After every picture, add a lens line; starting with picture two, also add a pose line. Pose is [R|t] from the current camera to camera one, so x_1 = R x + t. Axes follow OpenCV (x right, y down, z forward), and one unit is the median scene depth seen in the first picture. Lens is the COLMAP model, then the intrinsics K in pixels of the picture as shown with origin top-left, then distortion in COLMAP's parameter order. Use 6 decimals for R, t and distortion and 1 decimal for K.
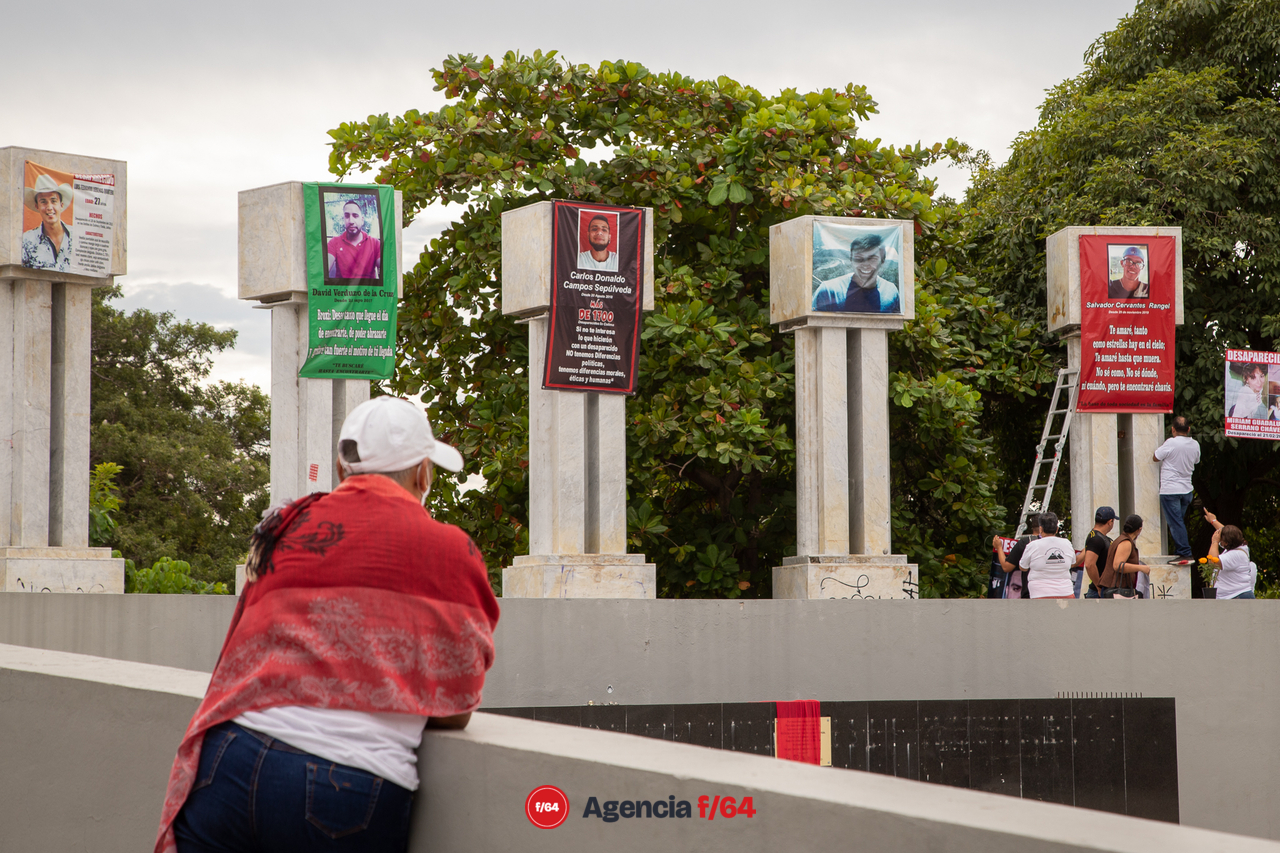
lens RADIAL K [[3569.6, 0, 729.4], [0, 3569.6, 370.0], [0, 0, 1]] dist [0.368786, 0.000000]
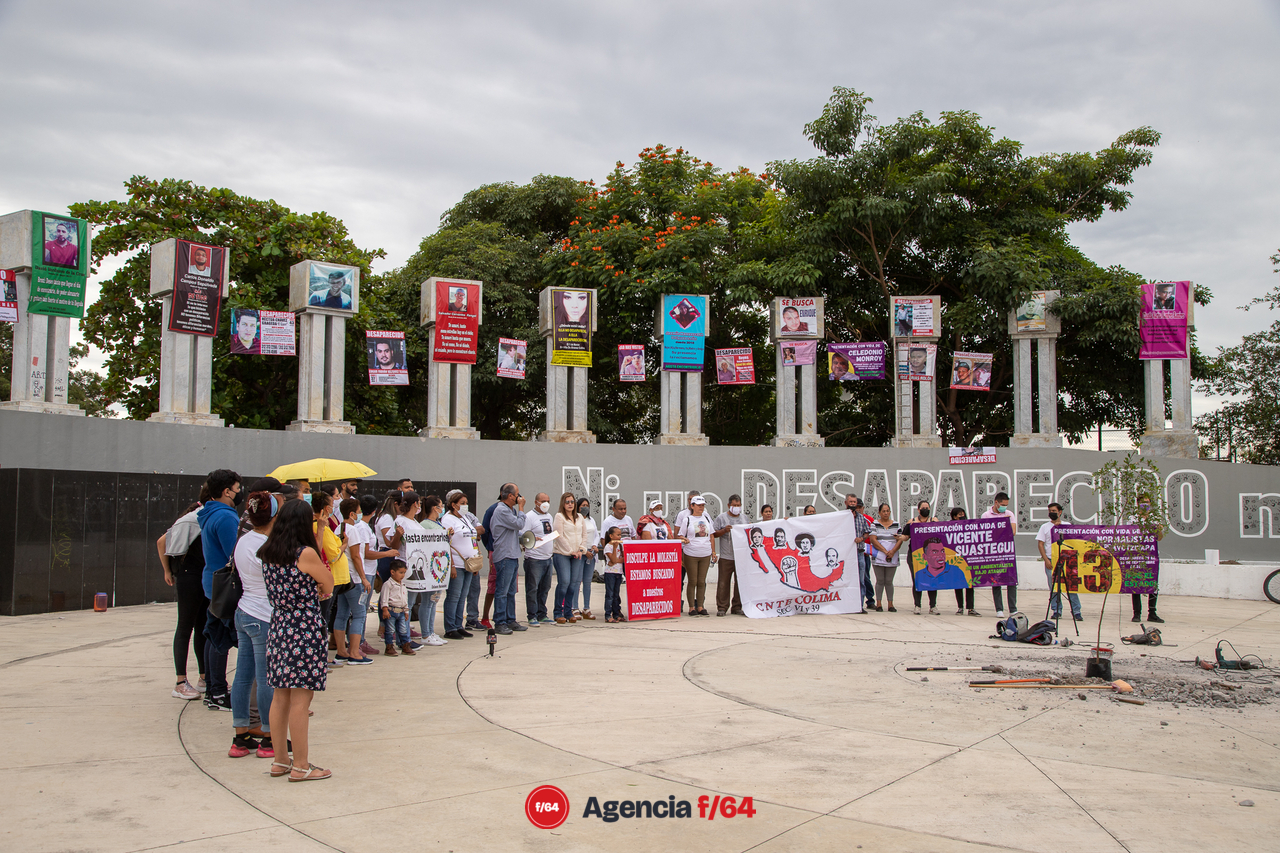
lens RADIAL K [[1163.0, 0, 639.7], [0, 1163.0, 435.5], [0, 0, 1]] dist [-0.016960, 0.049751]
pose [[0.960523, 0.036142, 0.275844, 0.025199], [-0.043074, 0.998889, 0.019113, 0.040313], [-0.274847, -0.030240, 0.961012, 0.291861]]
